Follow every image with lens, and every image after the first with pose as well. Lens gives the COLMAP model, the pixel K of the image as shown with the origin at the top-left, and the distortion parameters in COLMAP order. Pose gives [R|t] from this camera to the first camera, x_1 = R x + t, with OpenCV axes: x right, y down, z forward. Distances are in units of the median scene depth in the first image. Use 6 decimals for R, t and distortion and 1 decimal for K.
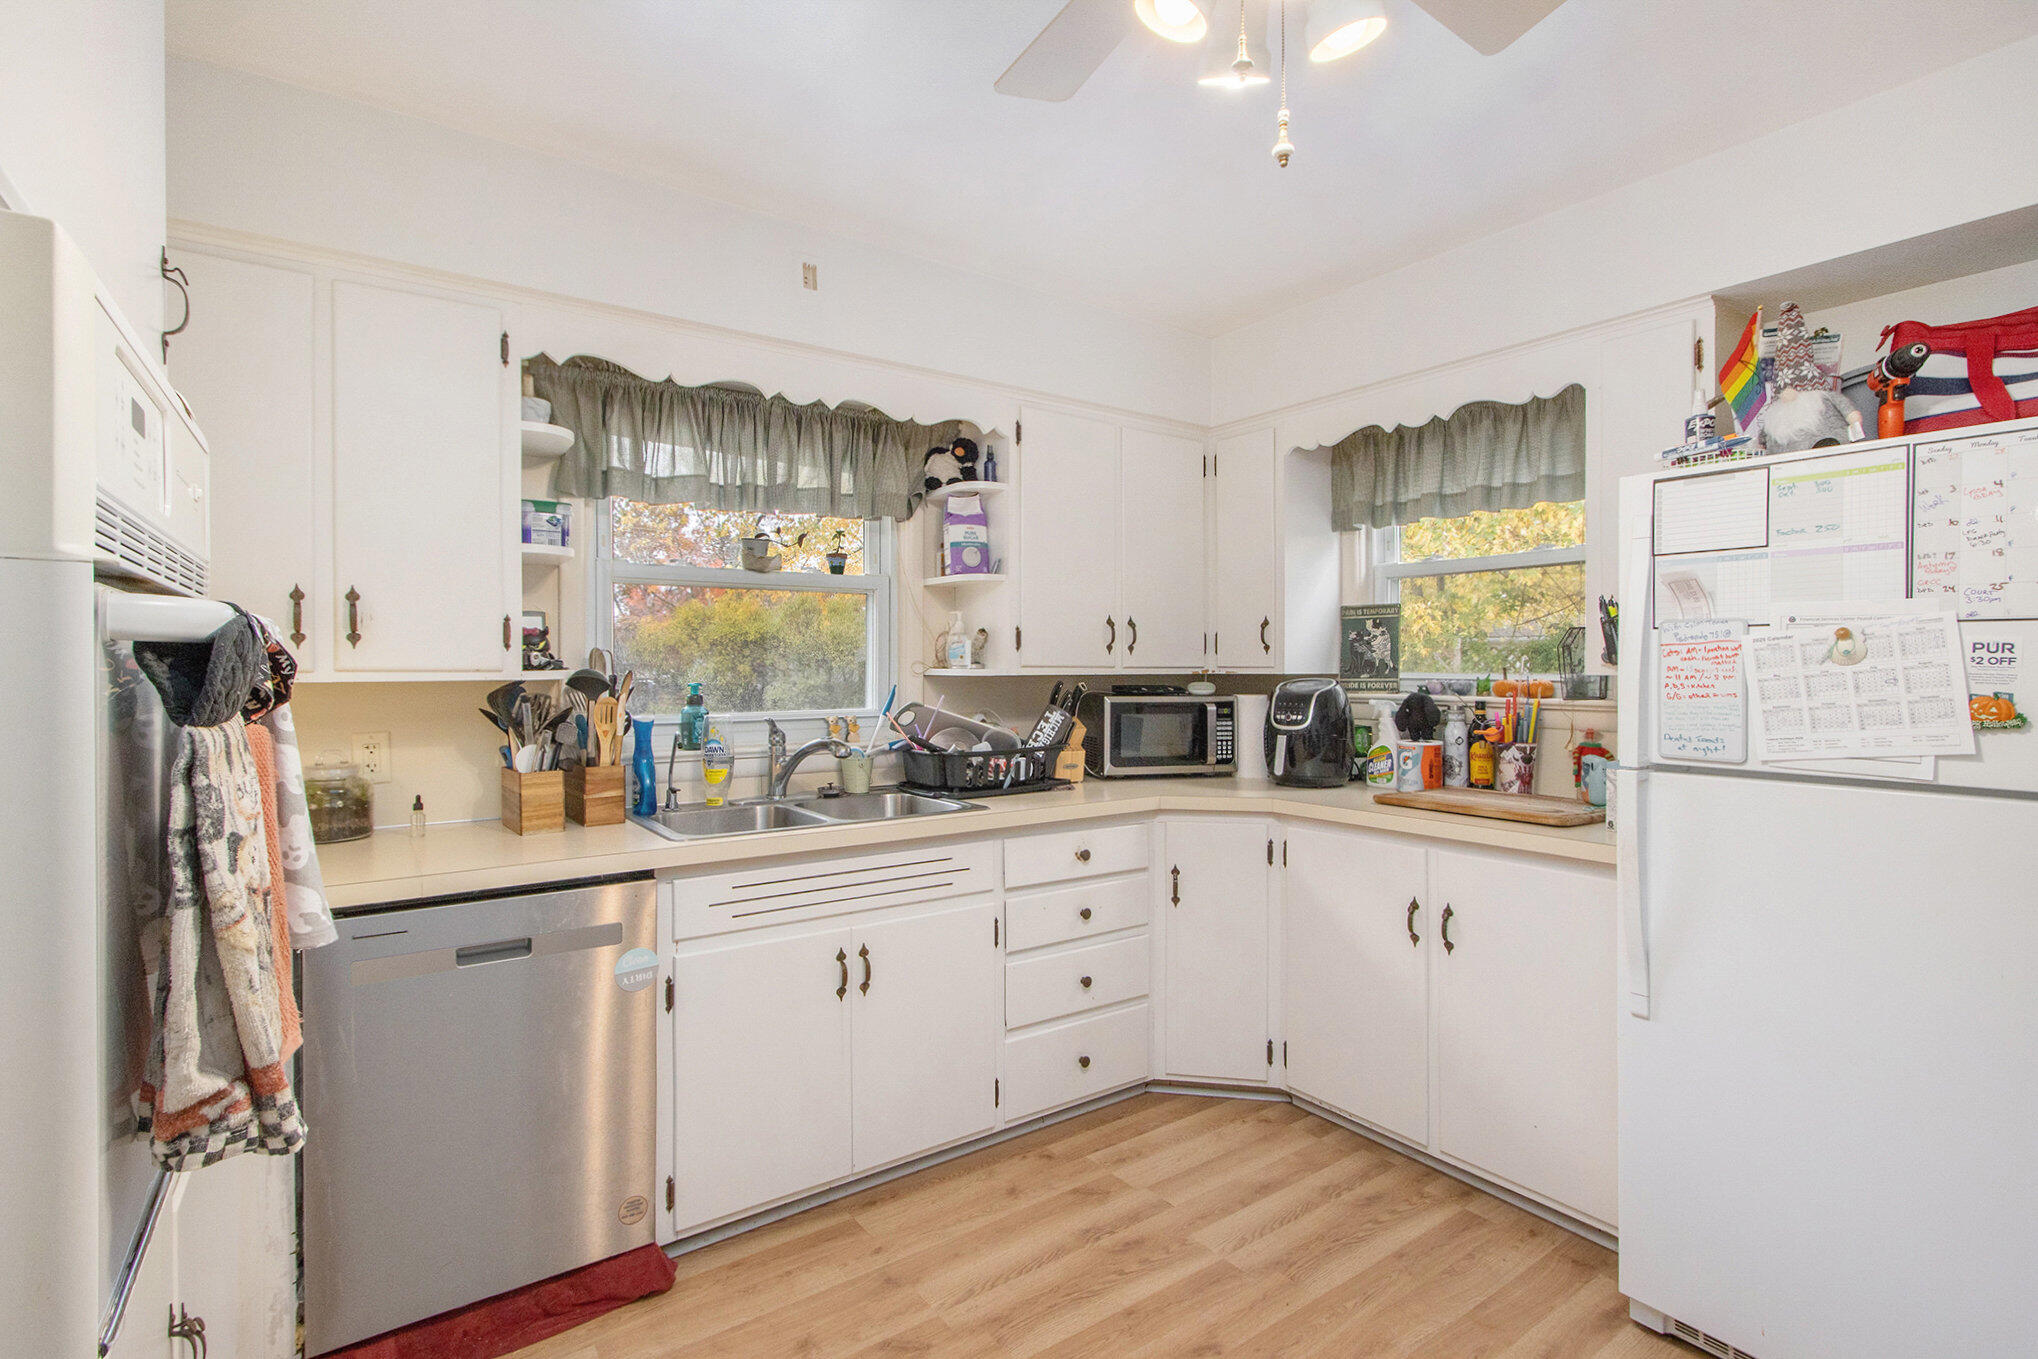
lens RADIAL K [[954.2, 0, 1023.3], [0, 954.2, 660.9], [0, 0, 1]] dist [0.000938, 0.000388]
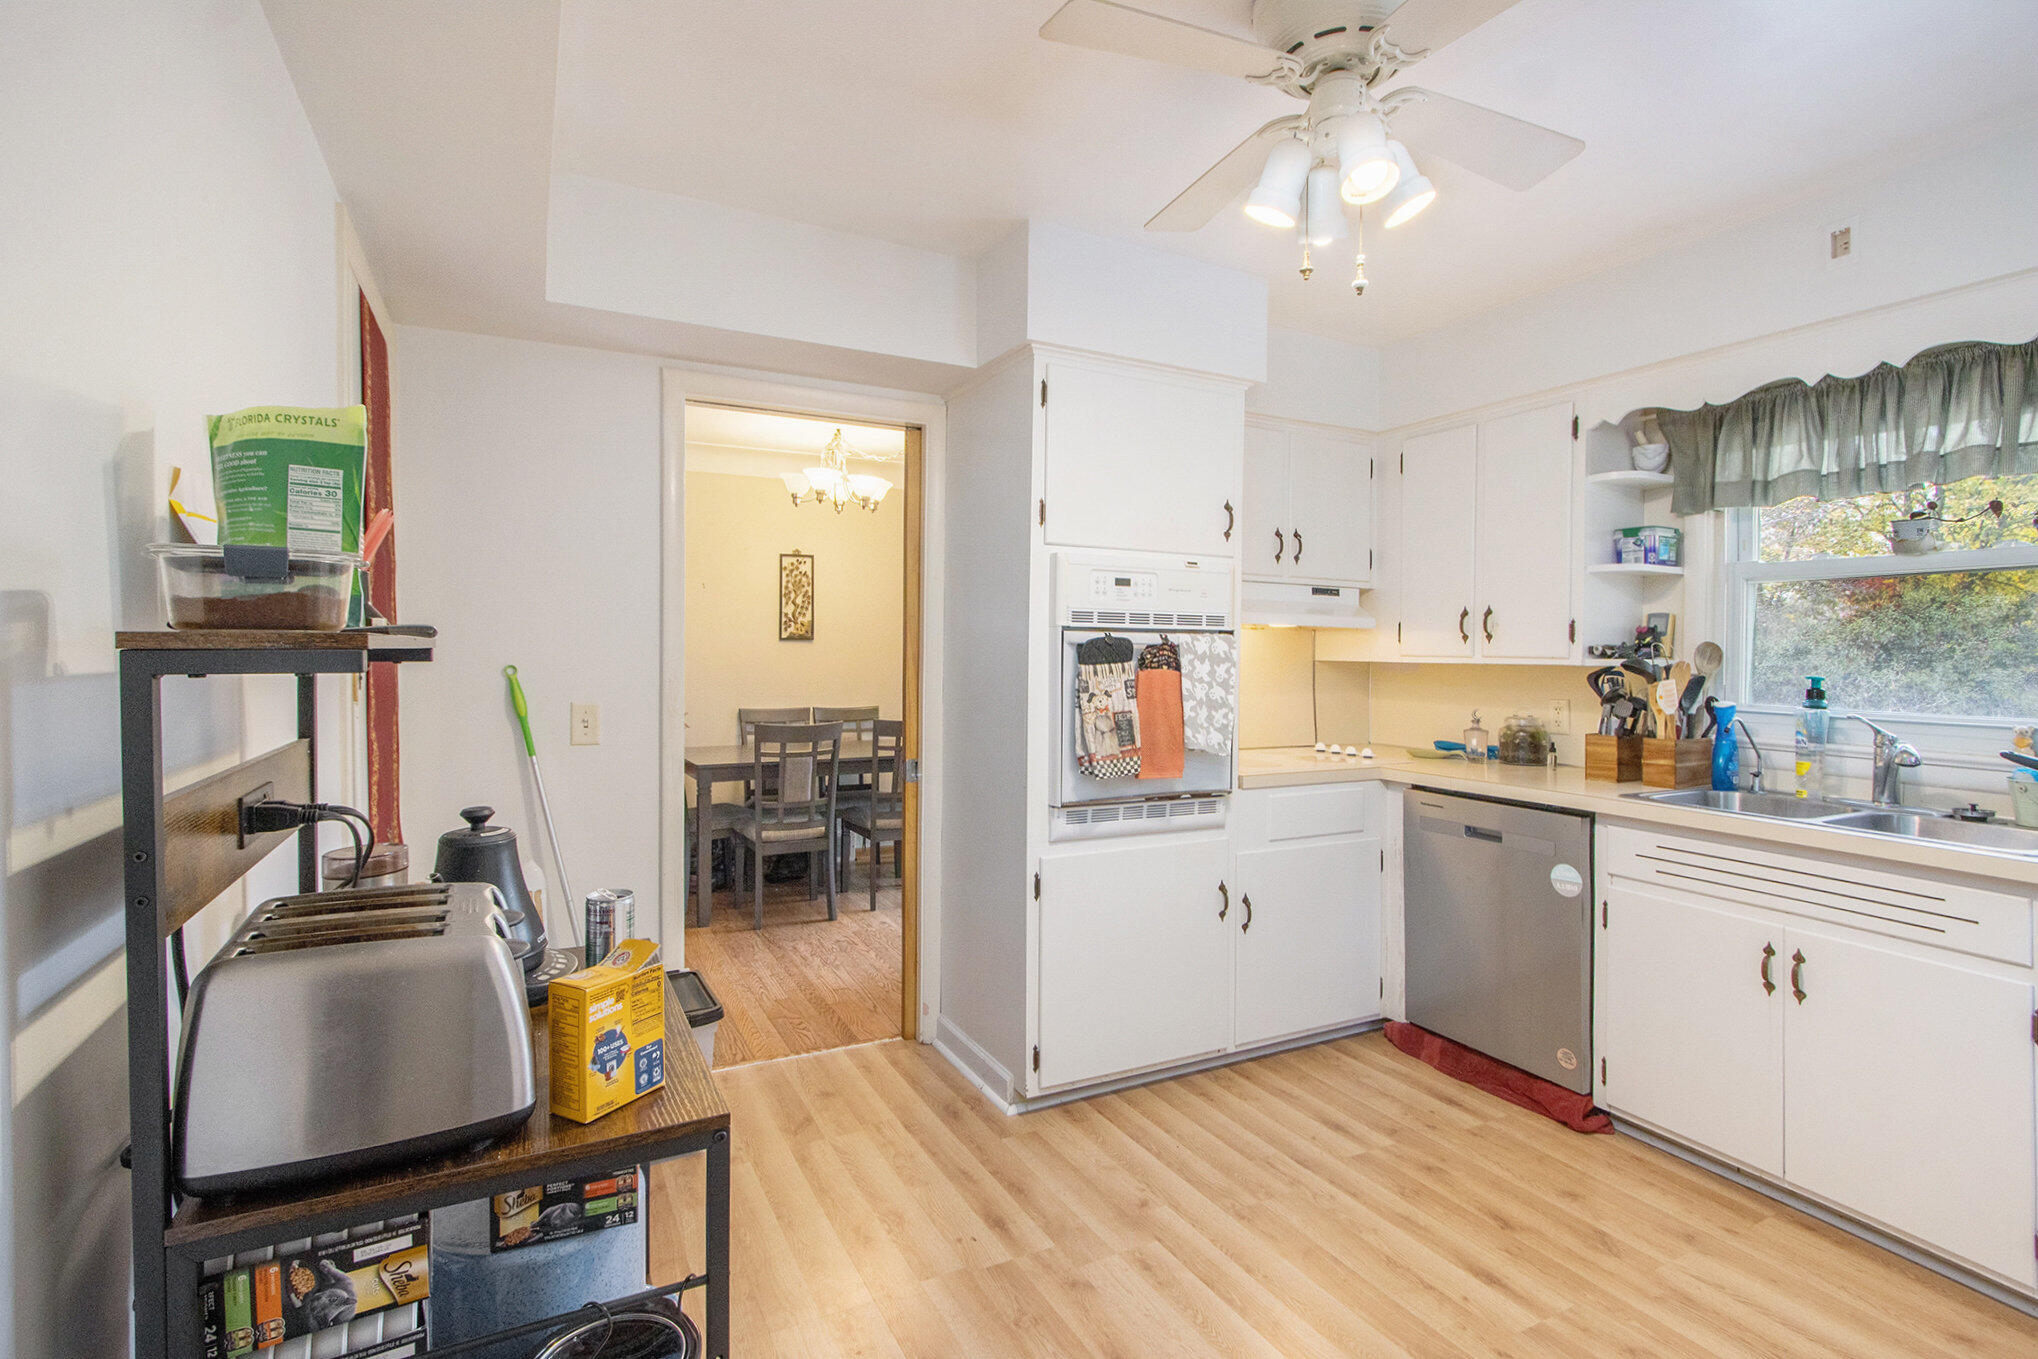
lens RADIAL K [[954.2, 0, 1018.2], [0, 954.2, 675.6], [0, 0, 1]] dist [0.000938, 0.000388]
pose [[-0.131023, 0.028565, -0.990968, 0.890525], [-0.007138, 0.999532, 0.029756, -0.001155], [0.991354, 0.010972, -0.130758, 0.351156]]
